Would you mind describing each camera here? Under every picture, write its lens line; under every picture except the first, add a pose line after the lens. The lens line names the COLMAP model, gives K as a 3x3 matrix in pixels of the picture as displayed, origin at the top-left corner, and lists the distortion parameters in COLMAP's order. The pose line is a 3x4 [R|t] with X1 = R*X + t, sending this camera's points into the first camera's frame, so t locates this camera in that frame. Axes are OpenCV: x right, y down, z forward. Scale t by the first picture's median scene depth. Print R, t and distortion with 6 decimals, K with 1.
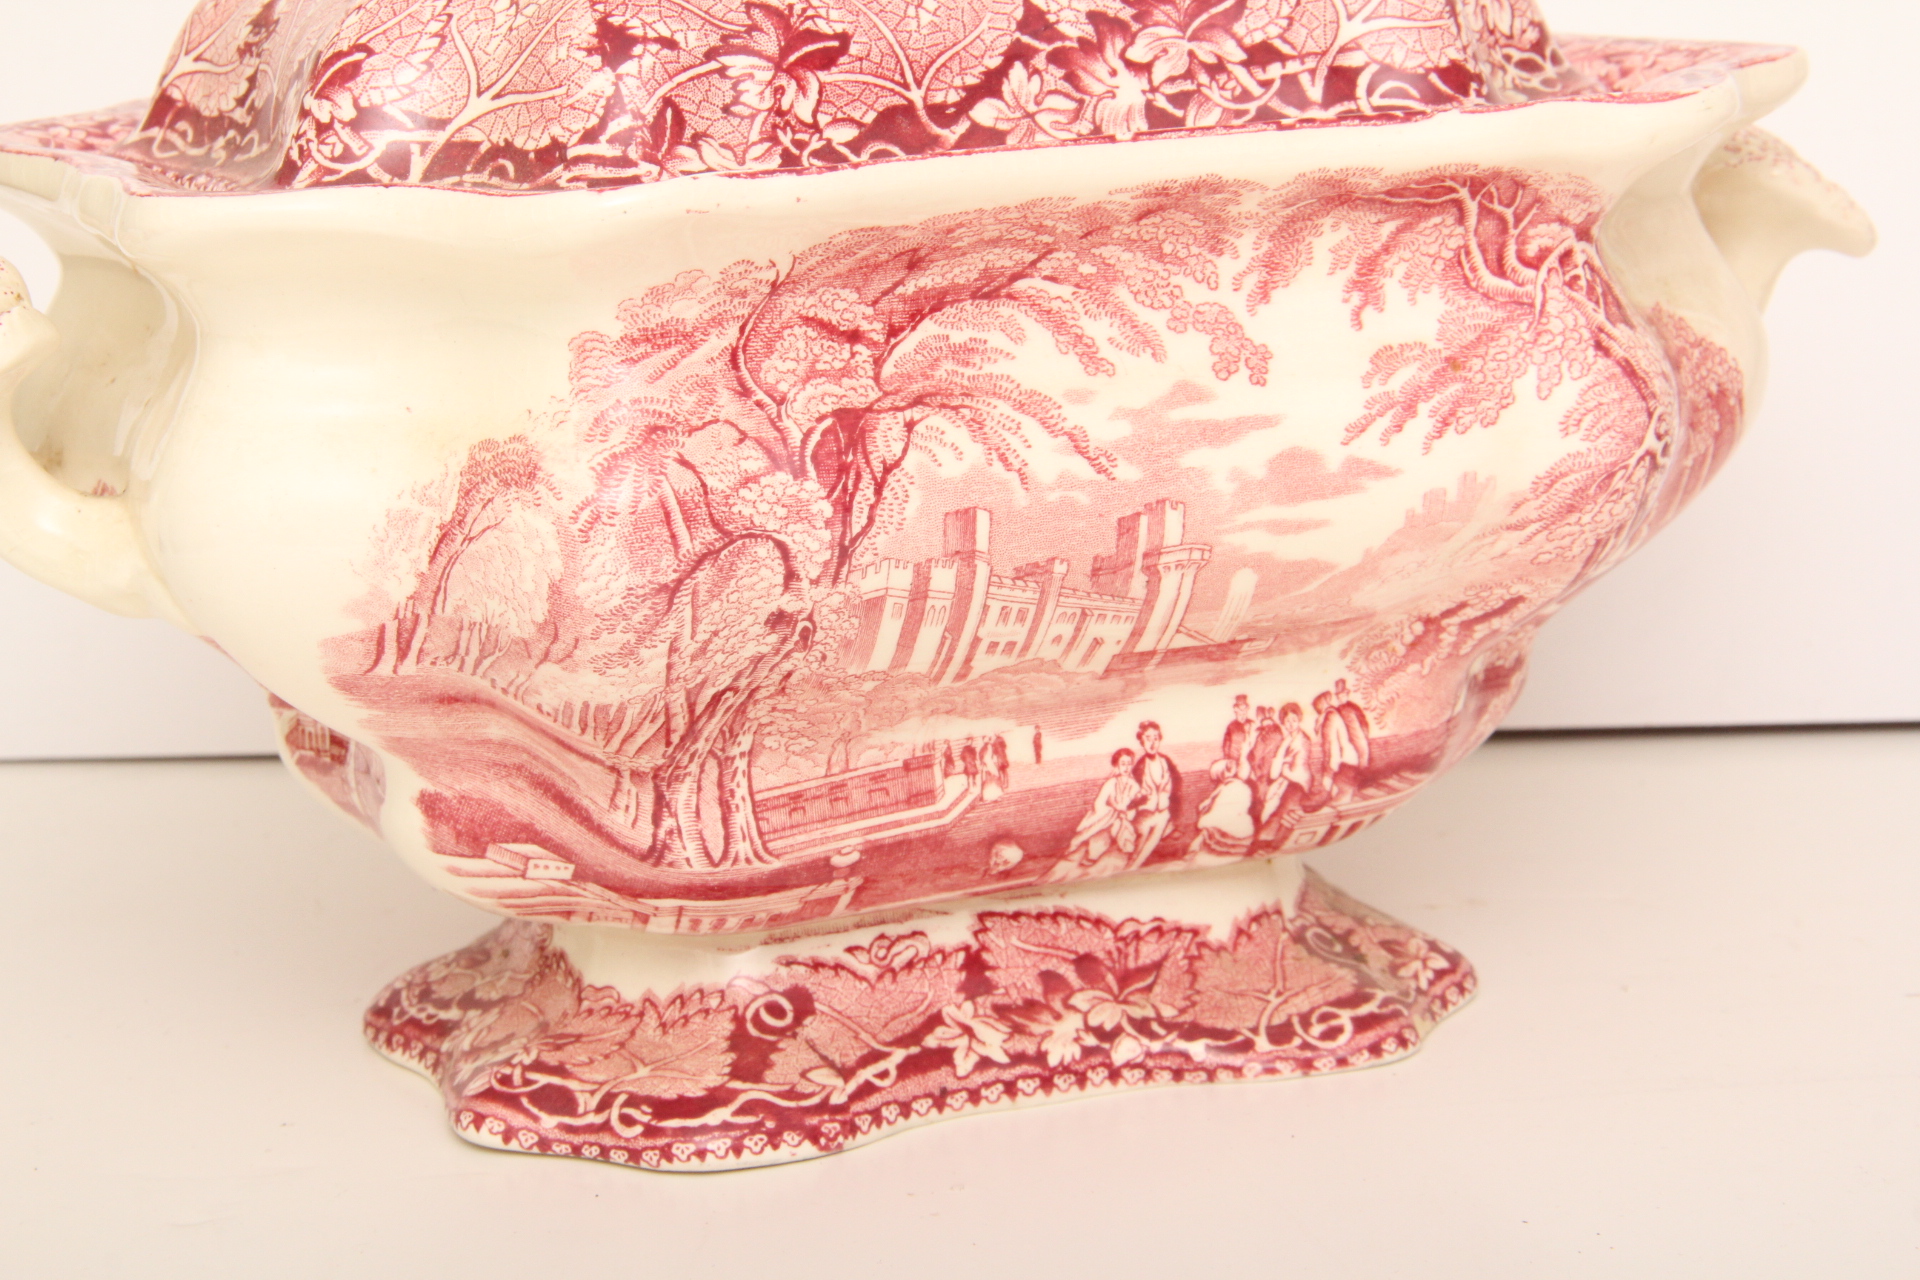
lens RADIAL K [[4800.9, 0, 949.2], [0, 4800.9, 641.4], [0, 0, 1]] dist [0.292270, 0.000000]
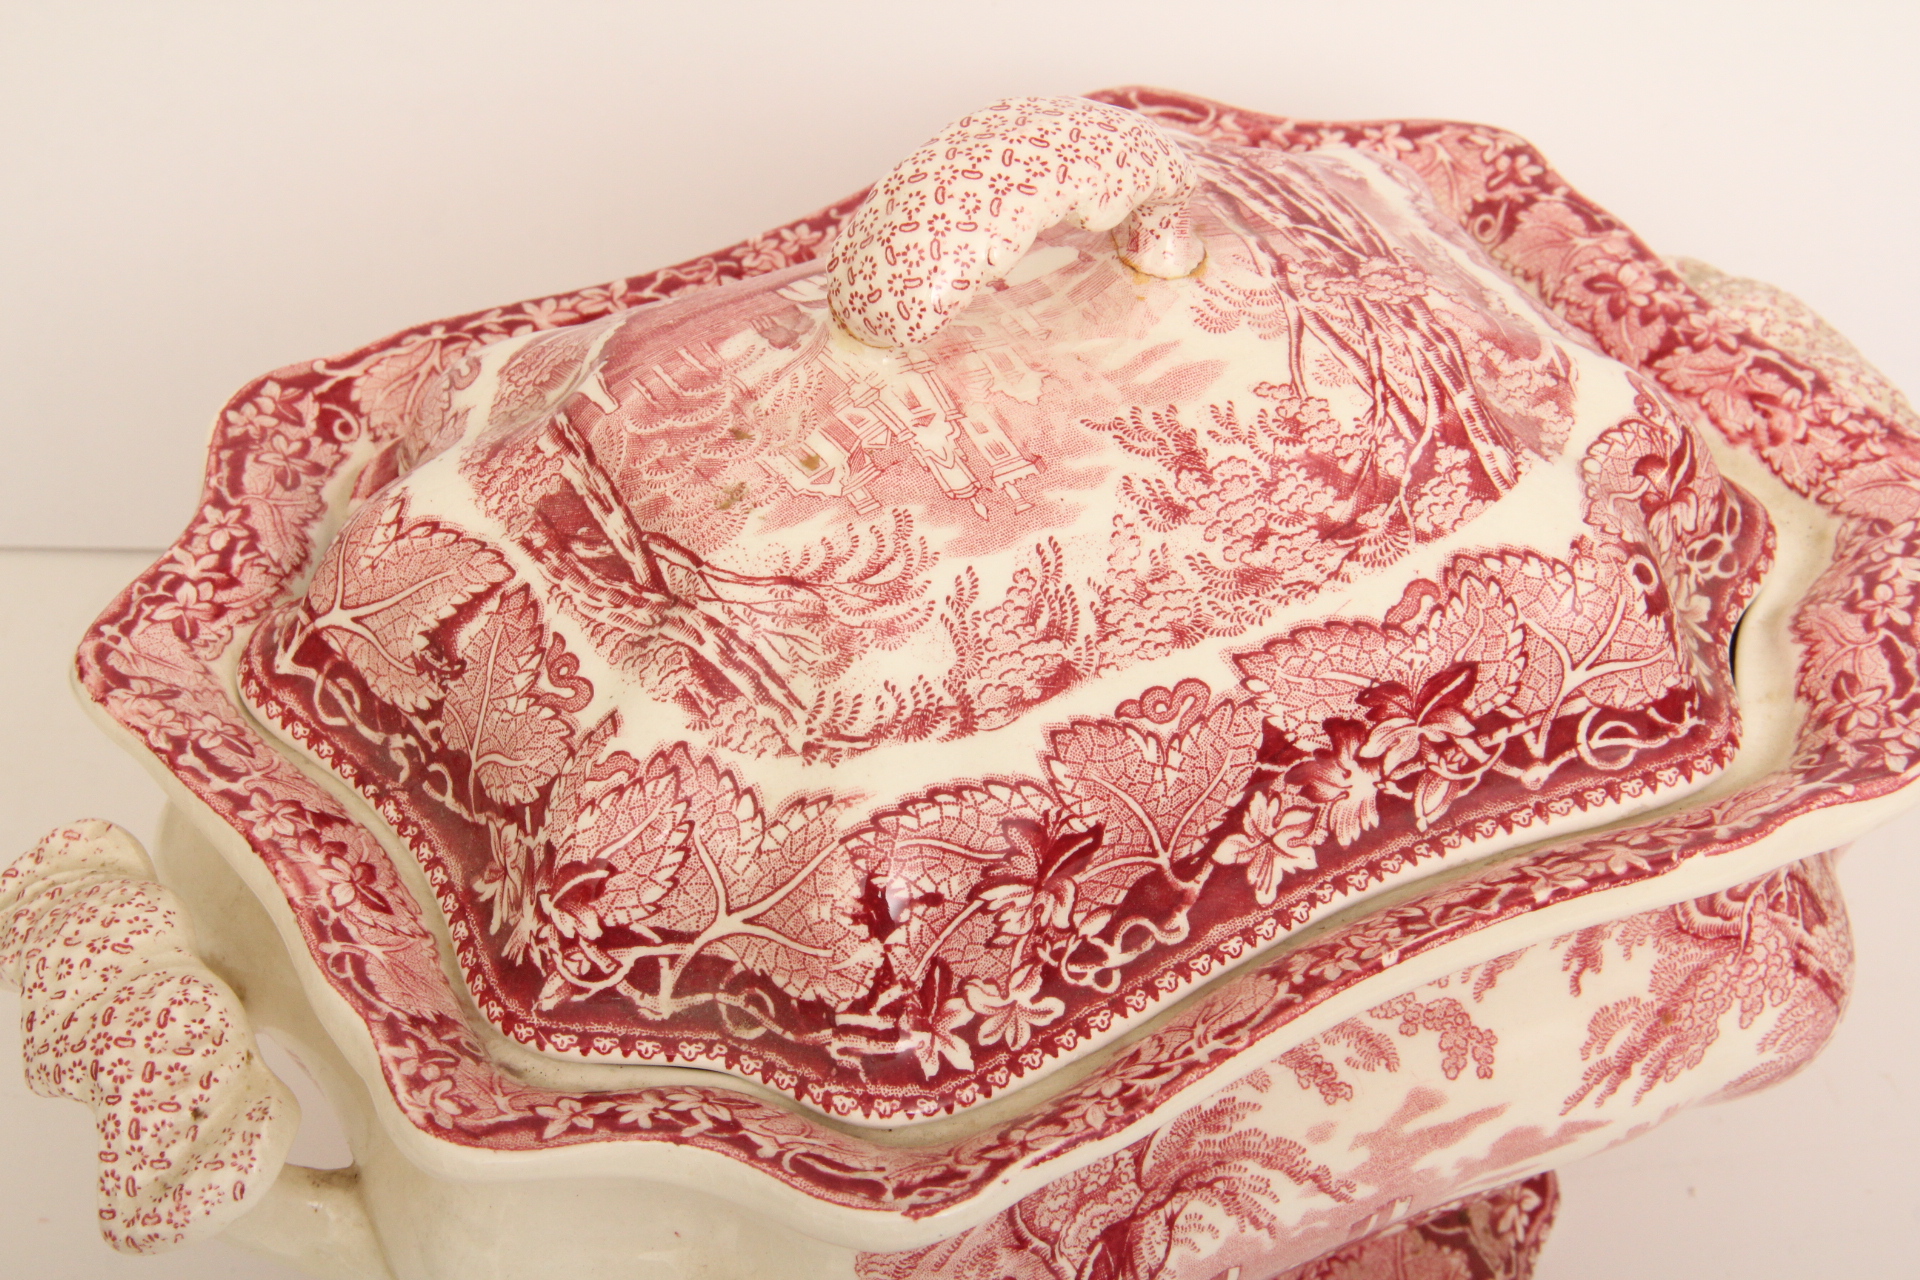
lens RADIAL K [[4325.6, 0, 969.7], [0, 4325.6, 649.1], [0, 0, 1]] dist [0.230369, 0.000000]
pose [[0.991858, -0.052650, 0.115958, -0.143882], [-0.010847, 0.872301, 0.488849, -0.572509], [-0.126888, -0.486126, 0.864627, 0.256869]]
